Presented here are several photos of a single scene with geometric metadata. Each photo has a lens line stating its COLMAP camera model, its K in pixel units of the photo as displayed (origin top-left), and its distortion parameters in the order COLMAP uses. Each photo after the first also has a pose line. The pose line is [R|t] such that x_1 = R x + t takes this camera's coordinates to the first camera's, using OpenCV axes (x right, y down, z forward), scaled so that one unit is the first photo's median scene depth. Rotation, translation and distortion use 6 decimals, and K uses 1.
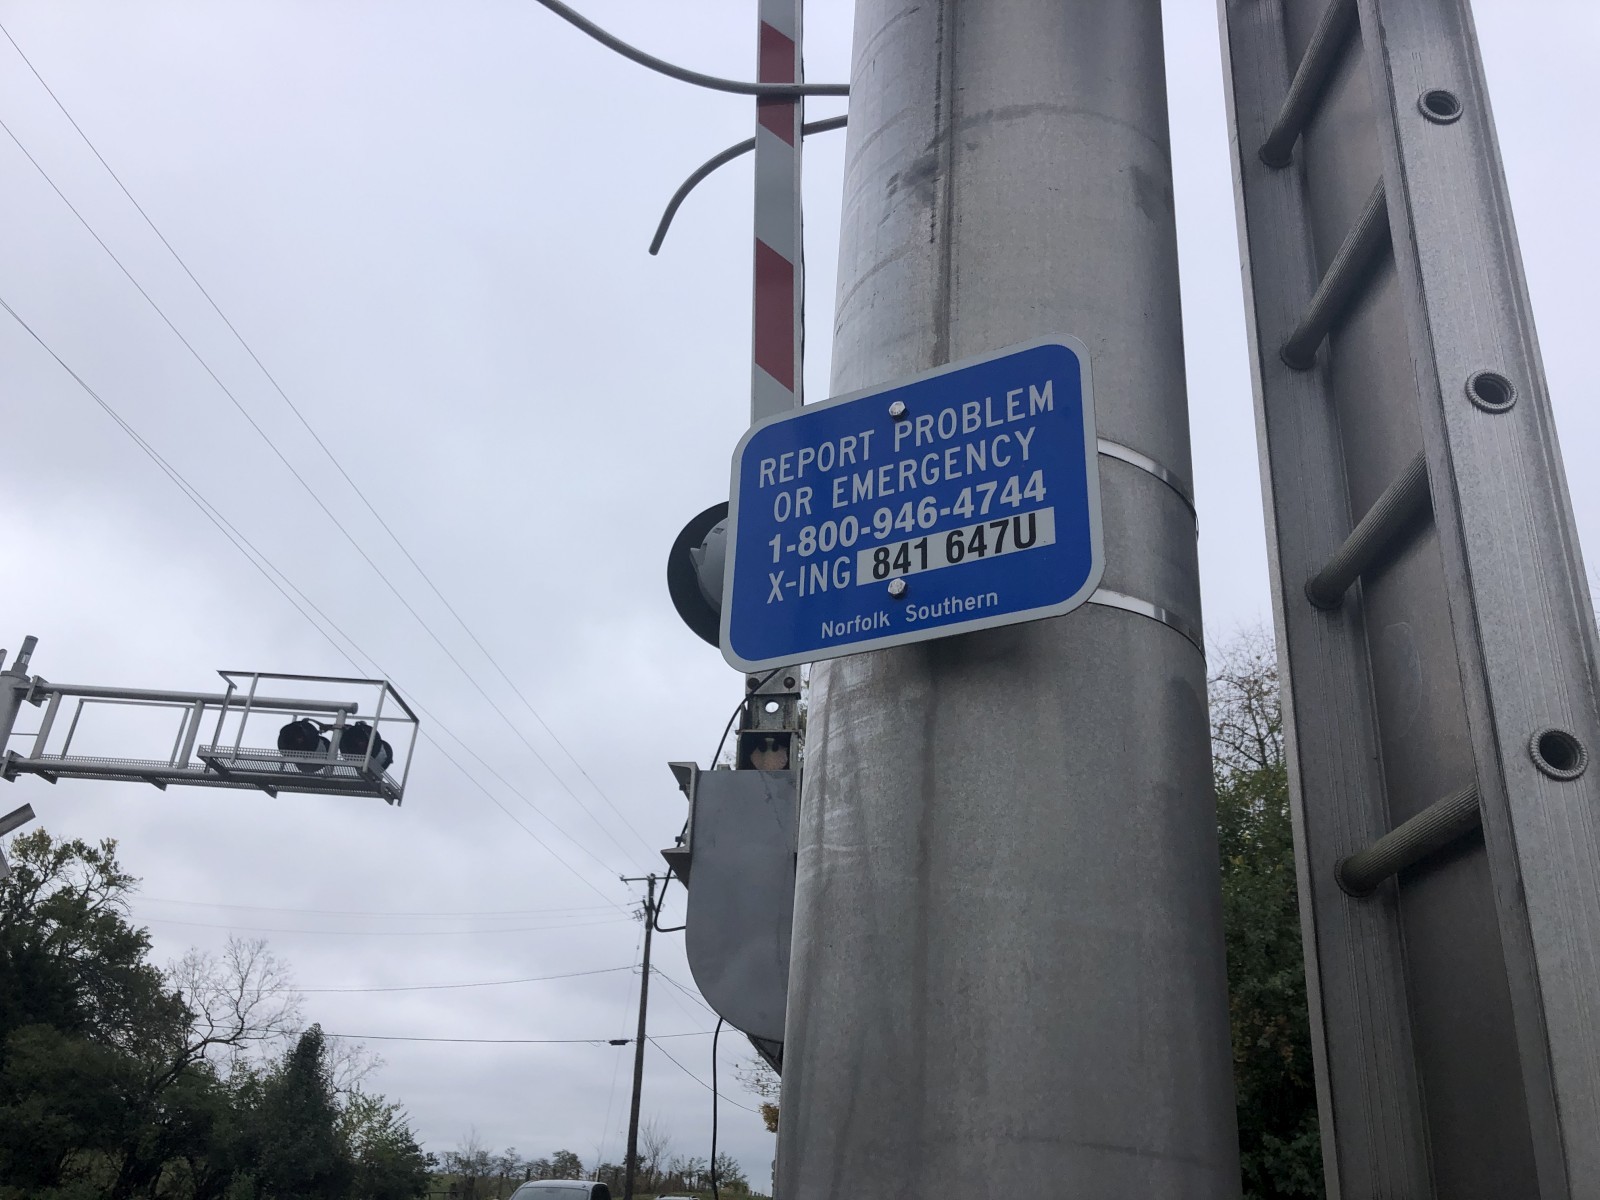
lens RADIAL K [[1294.8, 0, 831.7], [0, 1294.8, 617.6], [0, 0, 1]] dist [0.015821, -0.006808]
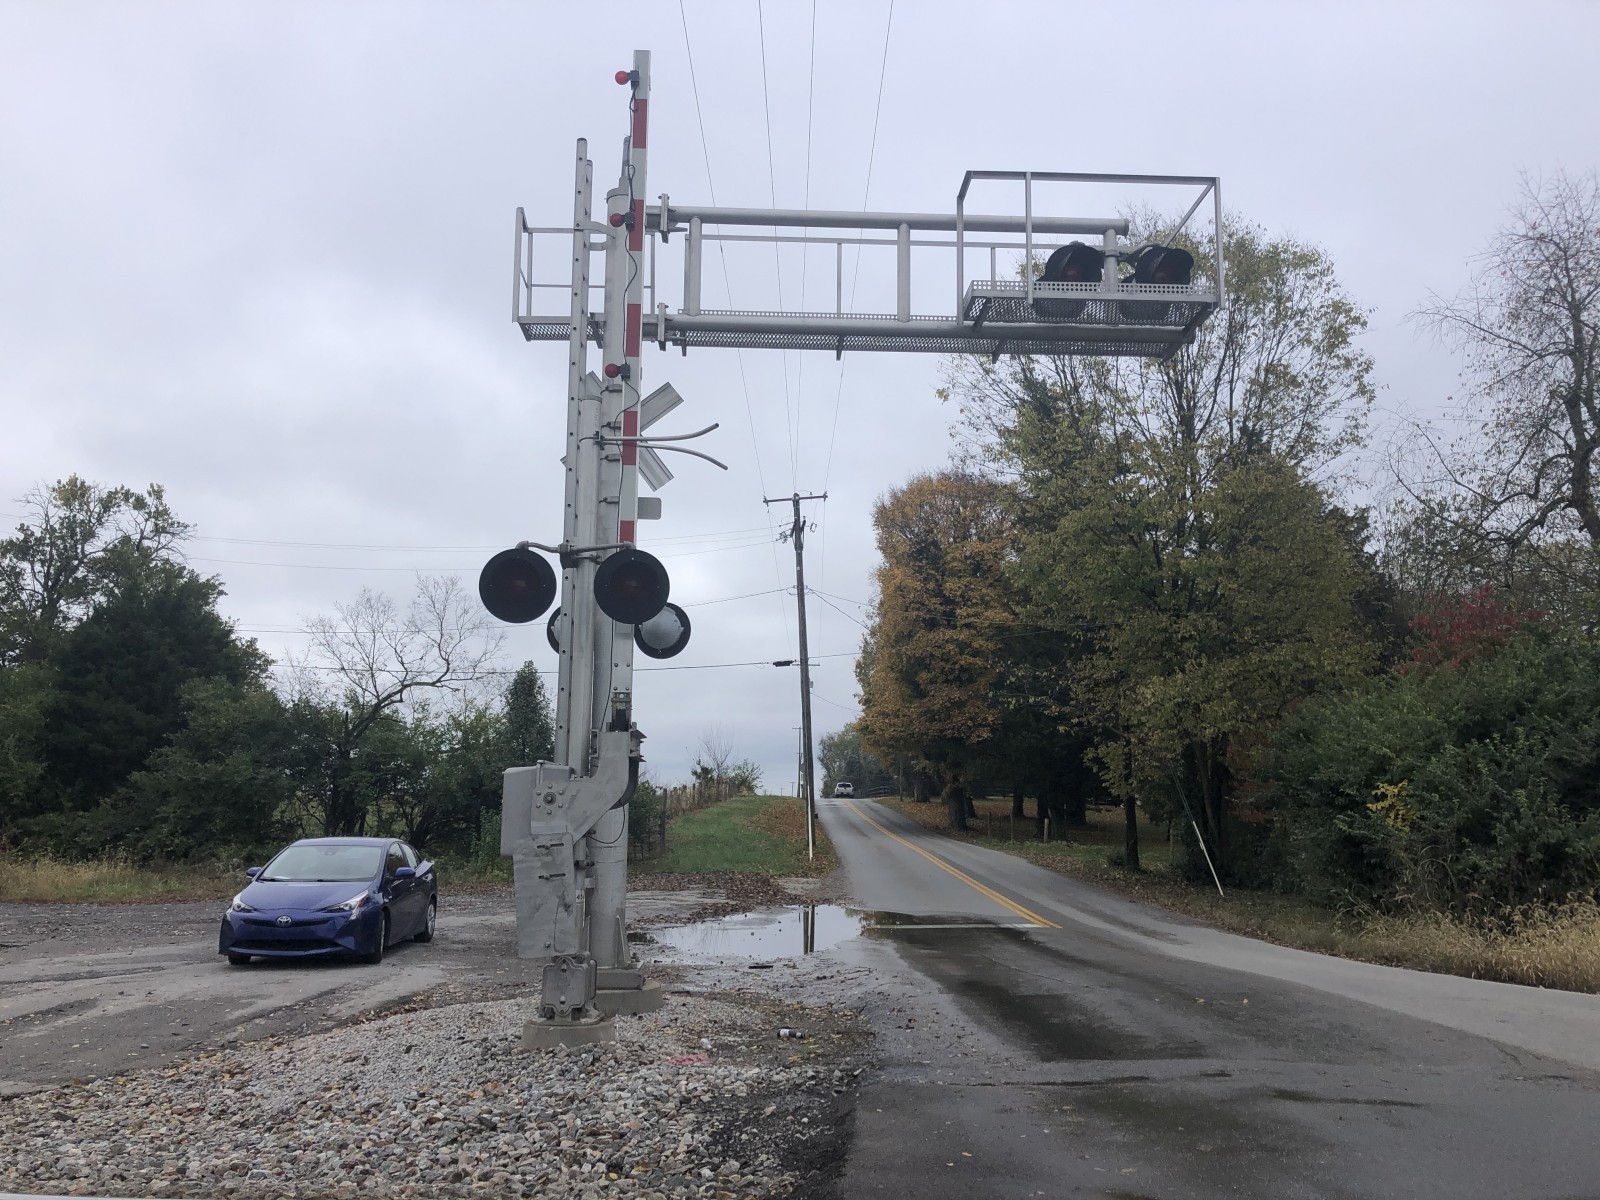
lens RADIAL K [[1291.9, 0, 800.8], [0, 1291.9, 584.1], [0, 0, 1]] dist [0.014470, 0.004084]
pose [[0.997474, -0.049194, 0.051249, -0.608968], [0.034289, 0.965230, 0.259142, 0.068073], [-0.062215, -0.256730, 0.964479, 0.282073]]
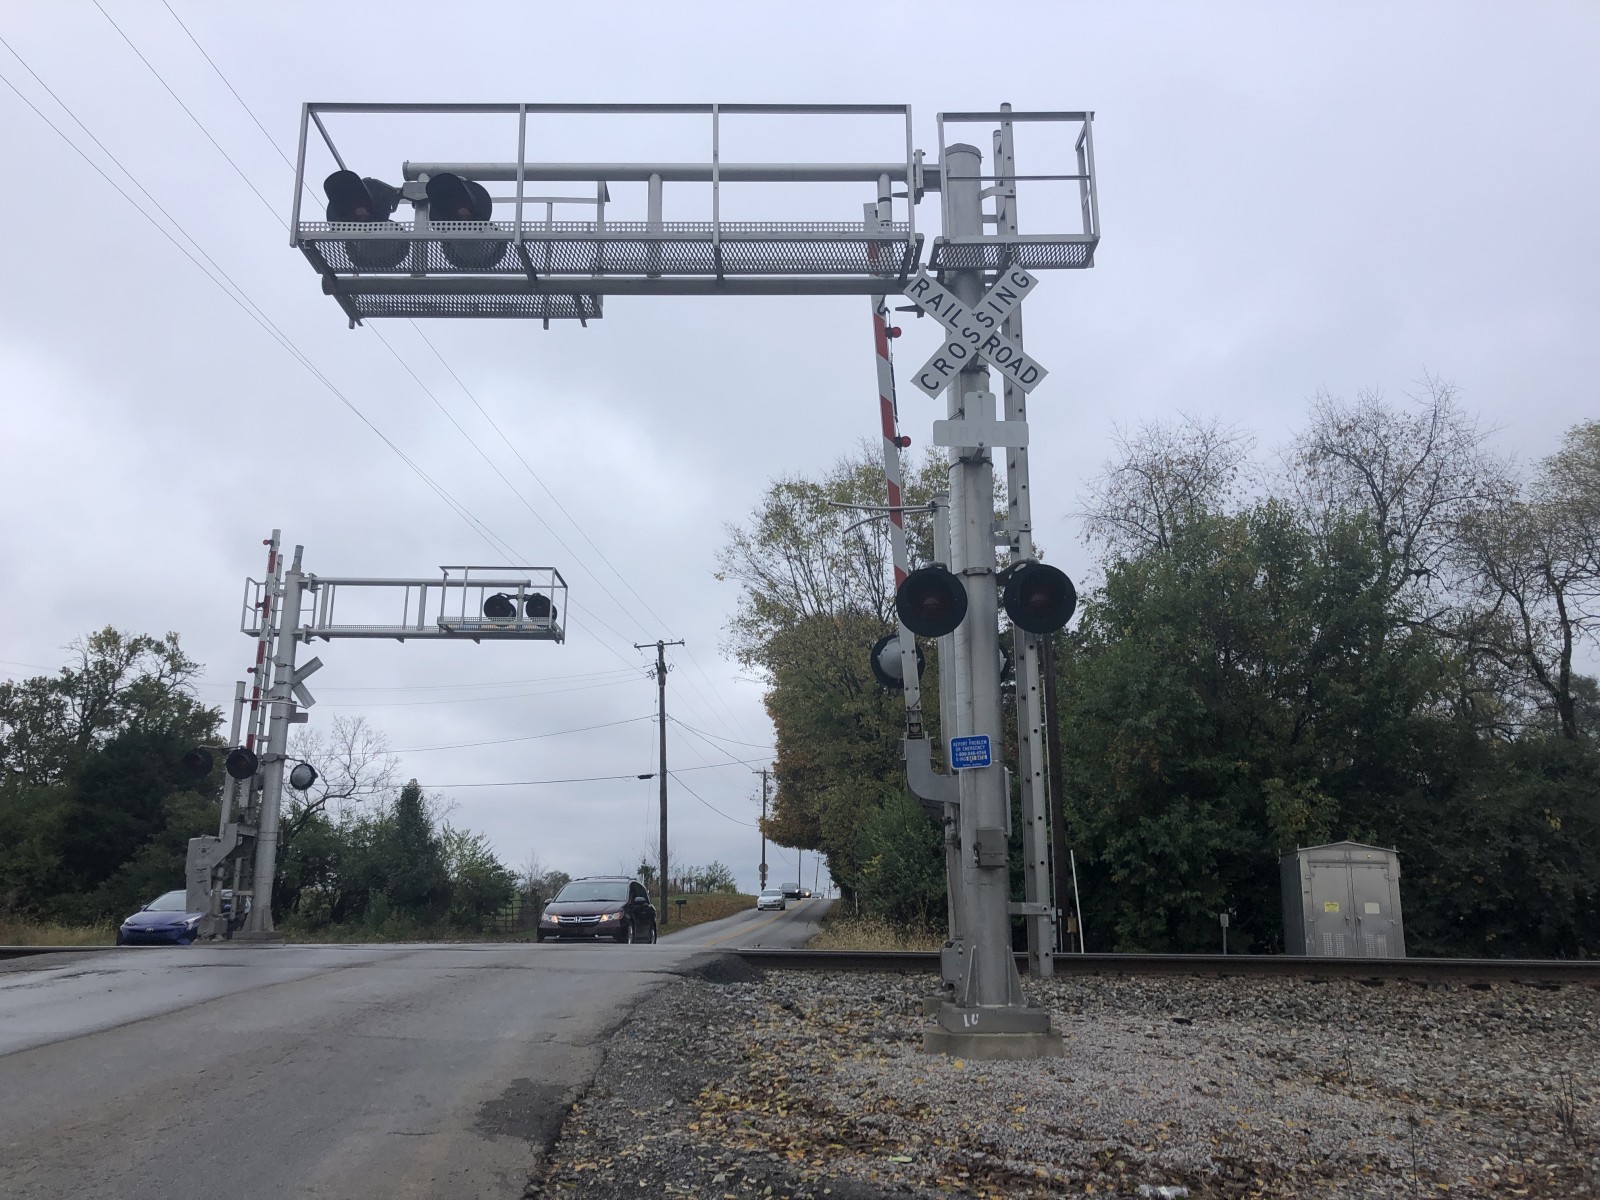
lens RADIAL K [[1294.5, 0, 795.9], [0, 1294.5, 582.8], [0, 0, 1]] dist [0.005608, 0.040383]
pose [[0.998338, -0.056520, 0.011222, -0.078454], [0.053598, 0.982334, 0.179299, -0.191583], [-0.021157, -0.178399, 0.983731, -0.503664]]
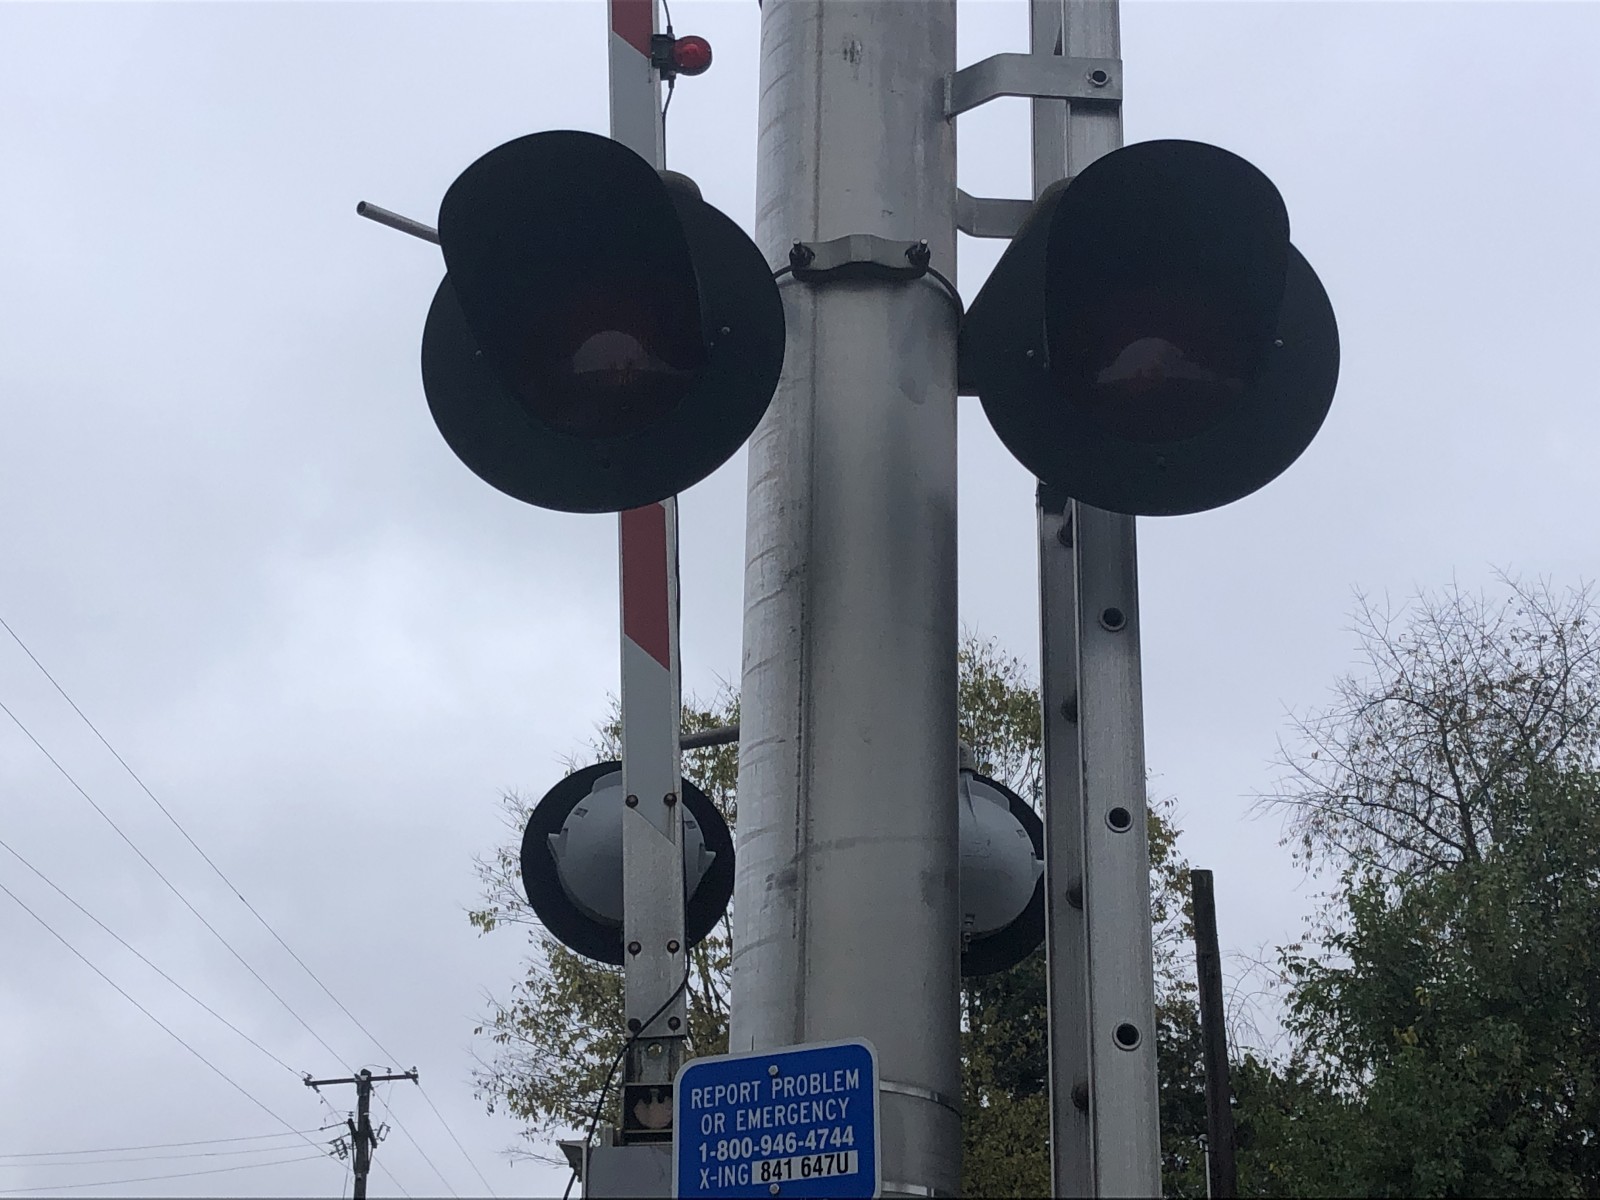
lens RADIAL K [[2511.9, 0, 846.2], [0, 2511.9, 598.6], [0, 0, 1]] dist [0.146839, -0.030452]
pose [[0.997808, -0.020930, 0.062786, -0.003208], [0.019406, 0.999505, 0.024777, -0.055269], [-0.063273, -0.023504, 0.997719, -0.148674]]
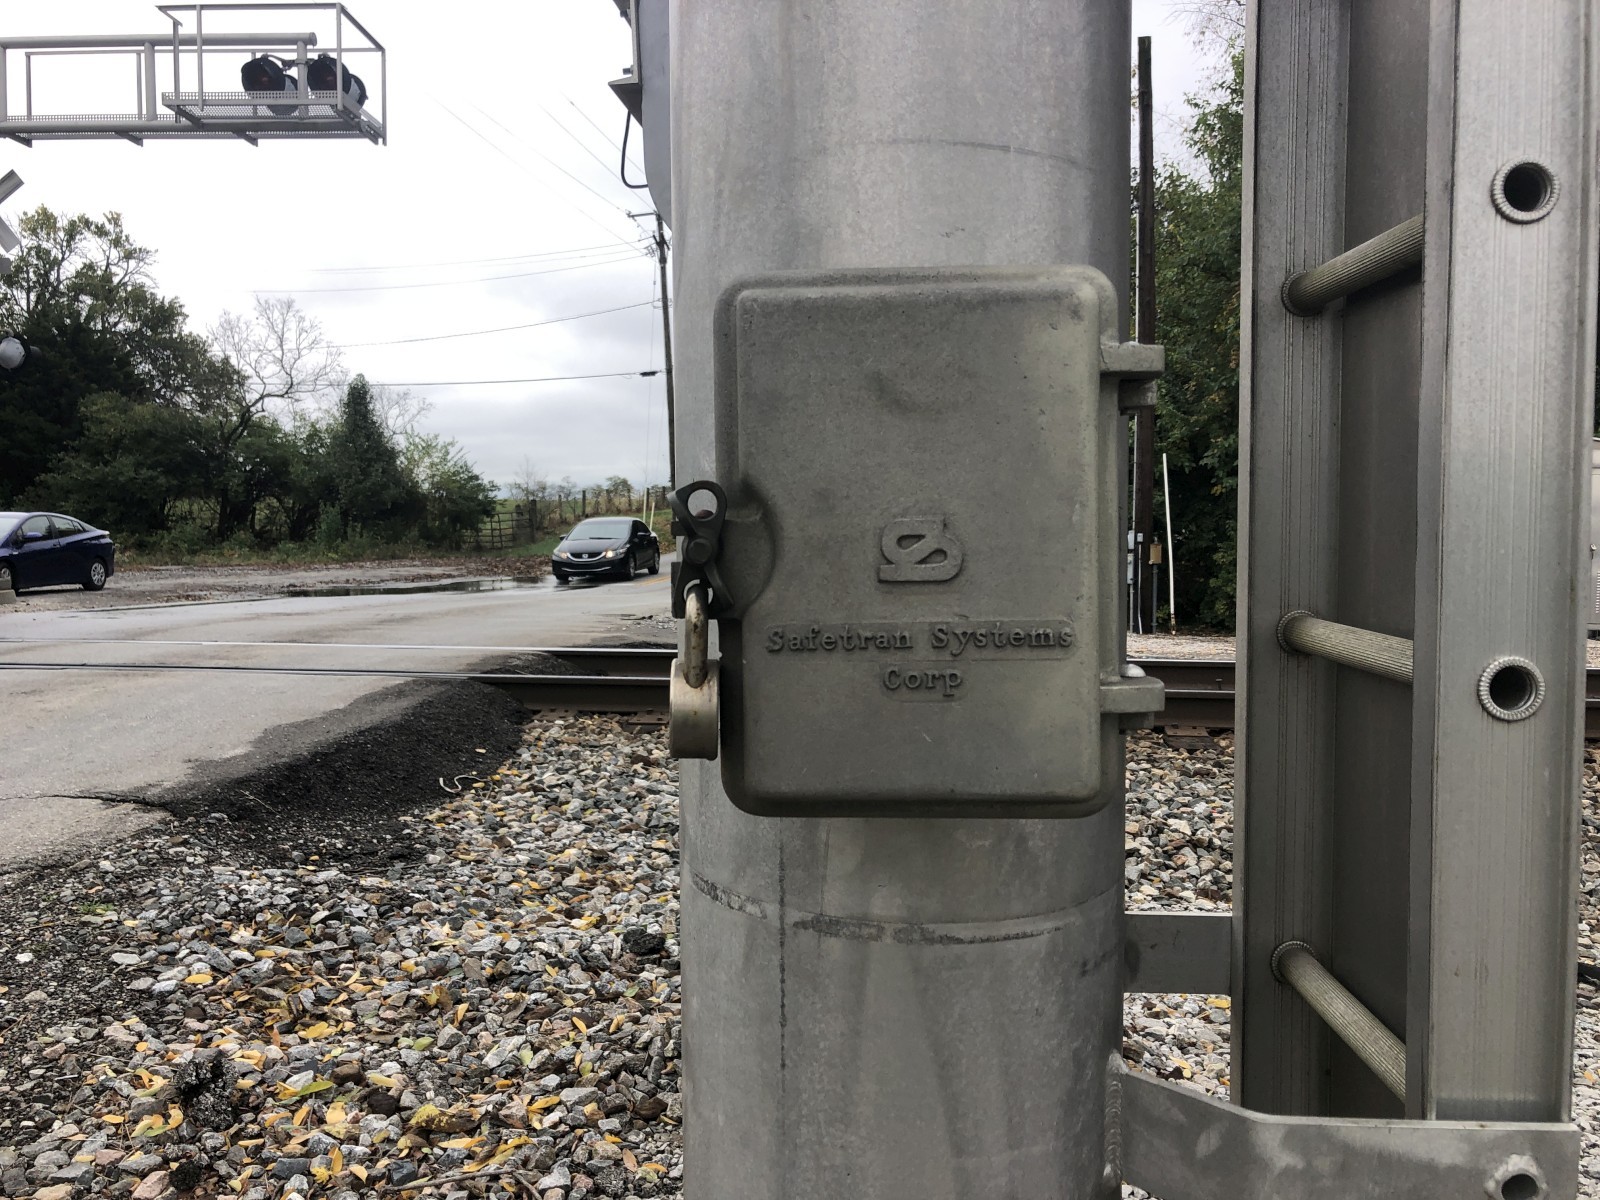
lens RADIAL K [[1291.9, 0, 800.8], [0, 1291.9, 584.1], [0, 0, 1]] dist [0.014470, 0.004084]
pose [[0.996780, -0.061724, -0.051188, 0.005151], [0.078452, 0.882755, 0.463238, 0.011382], [0.016593, -0.465762, 0.884755, -0.001315]]
